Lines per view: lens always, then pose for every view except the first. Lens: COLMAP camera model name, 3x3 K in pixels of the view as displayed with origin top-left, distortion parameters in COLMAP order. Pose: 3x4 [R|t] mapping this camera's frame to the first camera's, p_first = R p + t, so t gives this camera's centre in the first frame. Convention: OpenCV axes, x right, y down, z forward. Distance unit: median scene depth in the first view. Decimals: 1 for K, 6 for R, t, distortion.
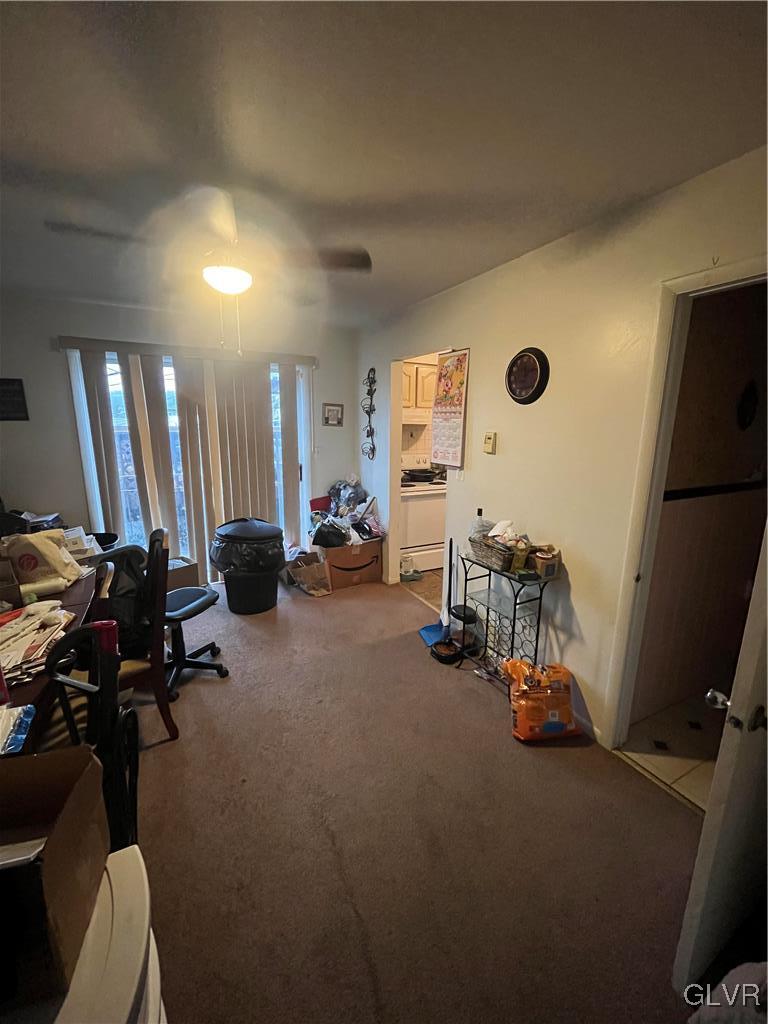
lens RADIAL K [[418.1, 0, 384.5], [0, 418.1, 510.1], [0, 0, 1]] dist [-0.000598, 0.000064]
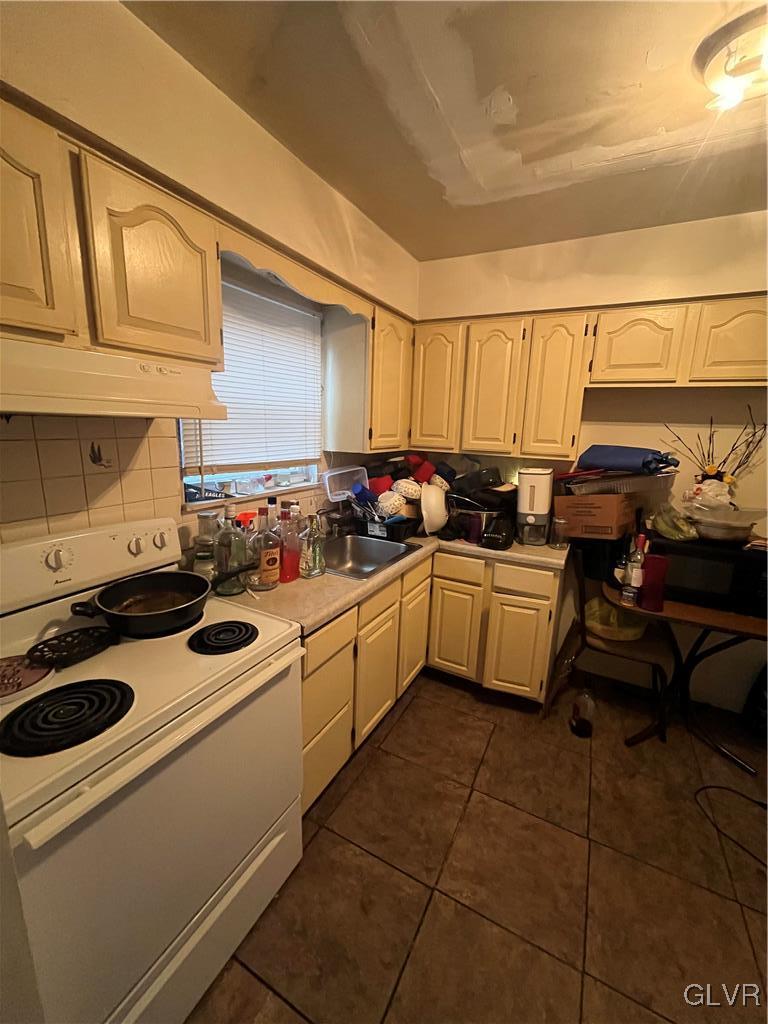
lens RADIAL K [[418.1, 0, 385.2], [0, 418.1, 506.8], [0, 0, 1]] dist [-0.000598, 0.000064]
pose [[0.815937, -0.092166, 0.570747, 0.100982], [0.094635, 0.995188, 0.025417, -0.224051], [-0.570343, 0.033274, 0.820732, 1.101754]]
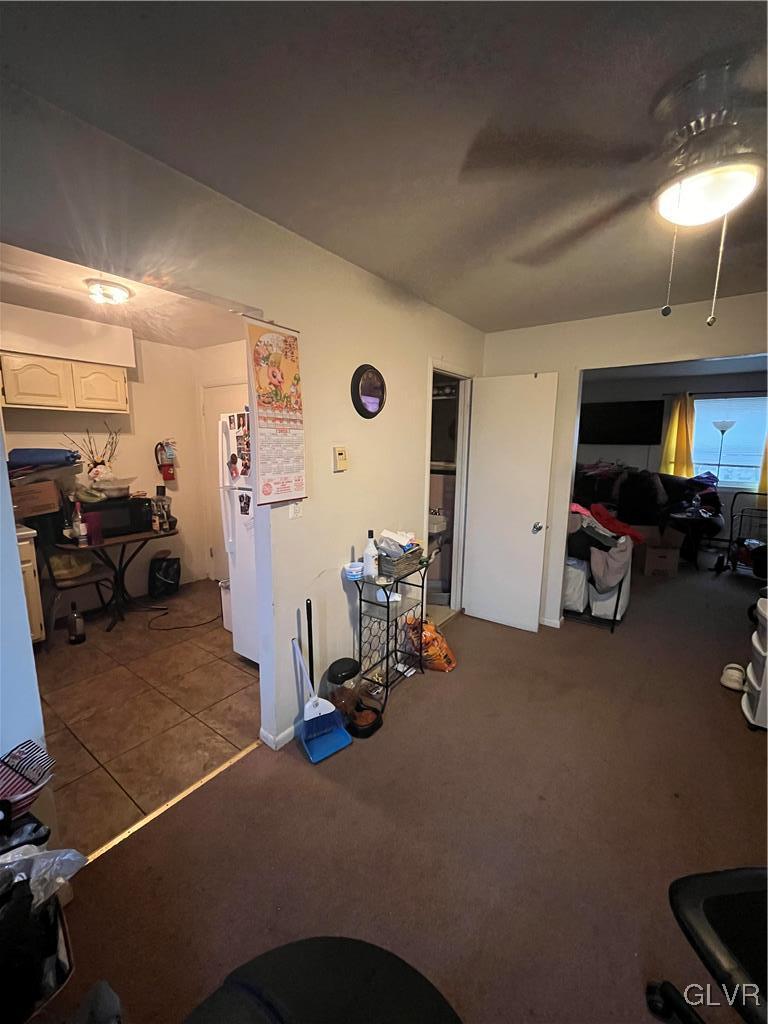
lens RADIAL K [[418.1, 0, 384.0], [0, 418.1, 510.5], [0, 0, 1]] dist [-0.000598, 0.000064]
pose [[-0.449458, -0.156447, 0.879495, -0.506079], [0.181263, 0.948090, 0.261282, -0.242692], [-0.874718, 0.276855, -0.397769, 1.166305]]
